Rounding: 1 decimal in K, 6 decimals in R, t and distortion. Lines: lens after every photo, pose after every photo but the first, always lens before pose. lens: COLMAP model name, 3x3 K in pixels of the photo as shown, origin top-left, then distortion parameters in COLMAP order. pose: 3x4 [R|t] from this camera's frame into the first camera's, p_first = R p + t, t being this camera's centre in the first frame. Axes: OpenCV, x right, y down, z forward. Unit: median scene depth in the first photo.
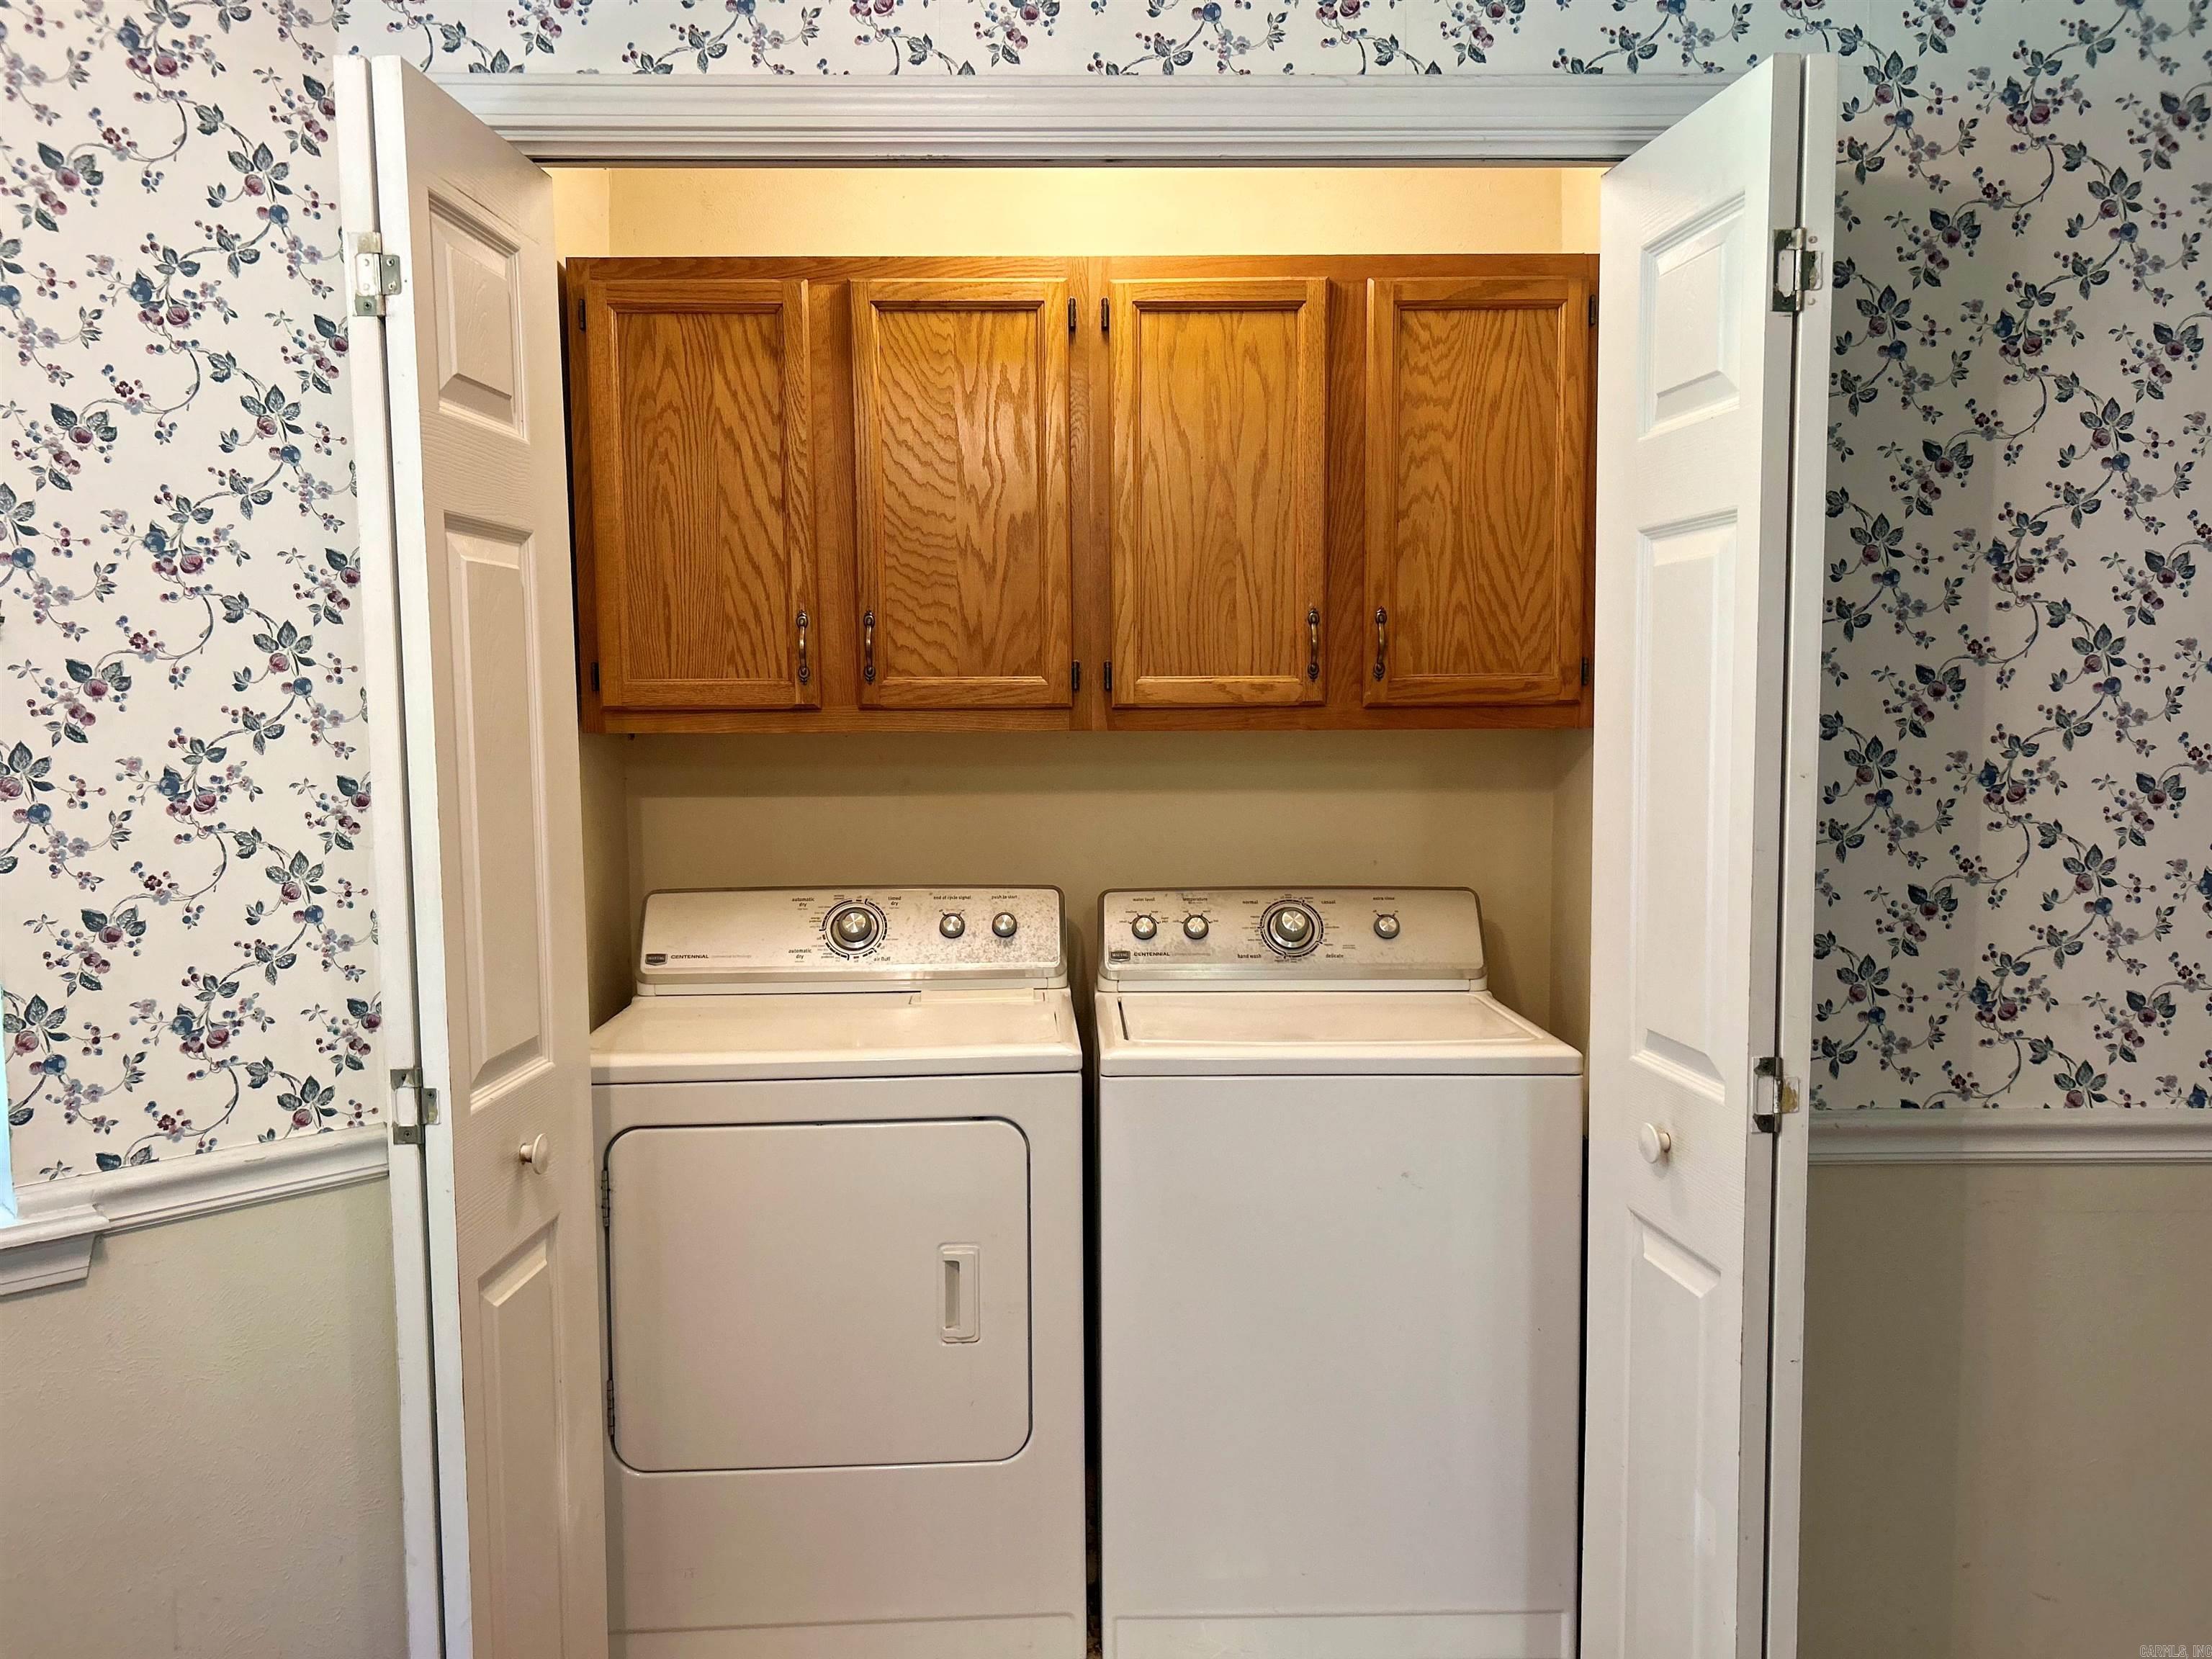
lens RADIAL K [[1674.2, 0, 1112.7], [0, 1674.2, 836.8], [0, 0, 1]] dist [0.057184, -0.060464]
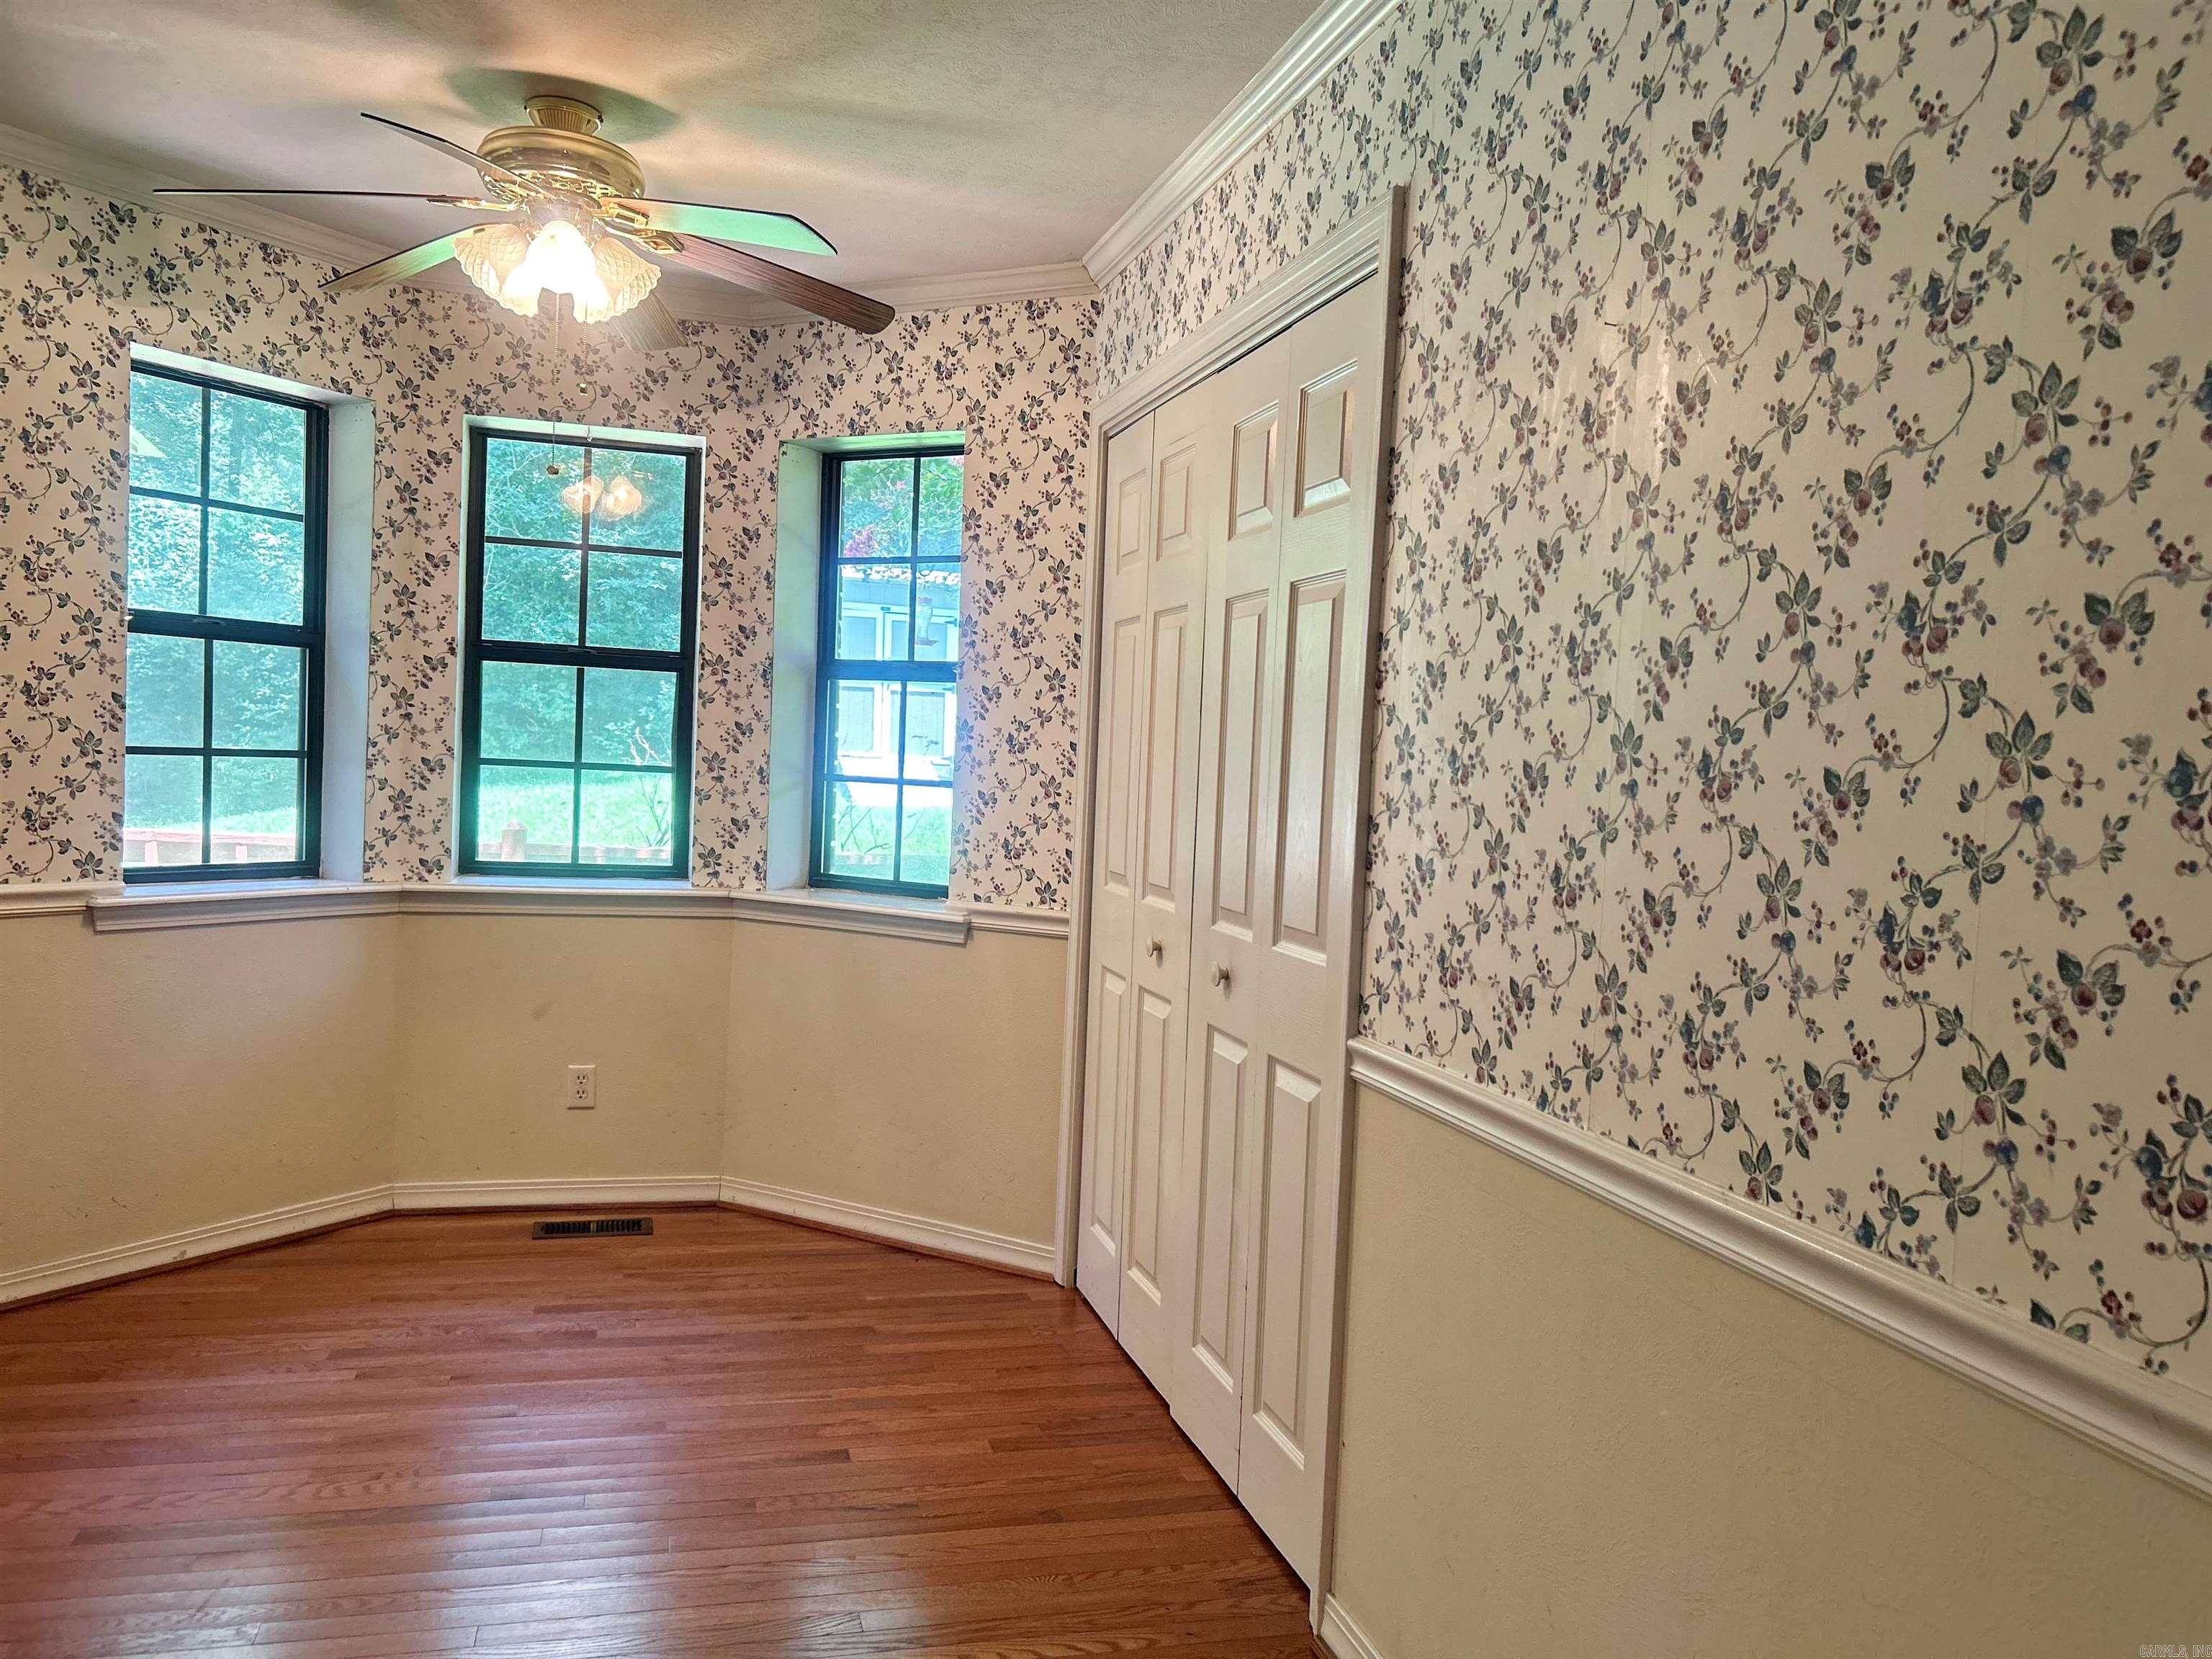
lens RADIAL K [[1674.2, 0, 1118.8], [0, 1674.2, 837.8], [0, 0, 1]] dist [0.057184, -0.060464]
pose [[0.254097, 0.066347, -0.964900, 1.518742], [-0.120673, 0.992023, 0.036433, 0.000761], [0.959621, 0.107180, 0.260077, 0.518788]]
